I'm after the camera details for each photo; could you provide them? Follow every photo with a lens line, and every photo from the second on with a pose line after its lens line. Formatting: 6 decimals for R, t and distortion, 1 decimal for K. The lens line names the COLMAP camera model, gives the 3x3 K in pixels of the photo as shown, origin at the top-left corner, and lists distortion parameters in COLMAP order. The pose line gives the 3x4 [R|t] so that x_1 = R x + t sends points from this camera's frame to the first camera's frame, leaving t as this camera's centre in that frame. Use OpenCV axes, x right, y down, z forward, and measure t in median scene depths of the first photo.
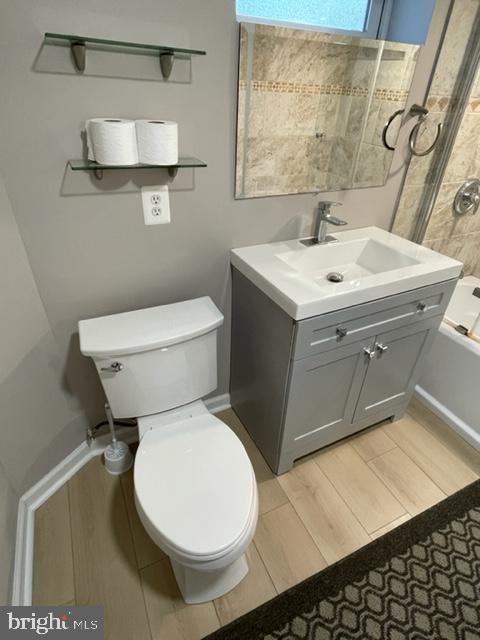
lens RADIAL K [[356.7, 0, 240.0], [0, 356.7, 320.0], [0, 0, 1]] dist [-0.001858, -0.001146]
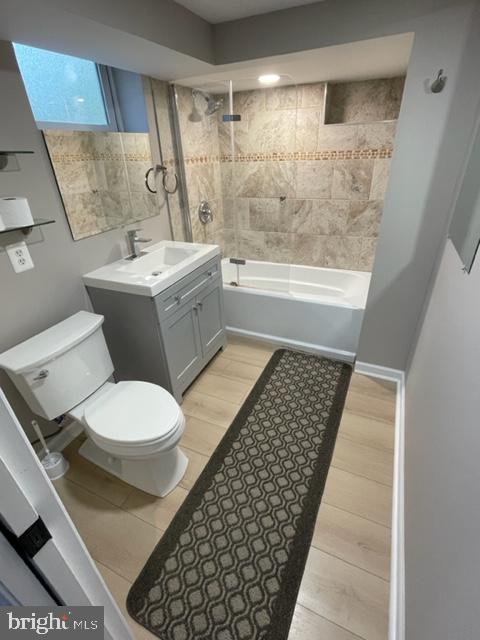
lens RADIAL K [[310.3, 0, 240.0], [0, 310.3, 320.0], [0, 0, 1]] dist [-0.002875, -0.000746]
pose [[0.766472, -0.367892, 0.526475, -0.233852], [0.400323, 0.914641, 0.056322, 0.127610], [-0.502257, 0.167591, 0.848323, -0.292913]]
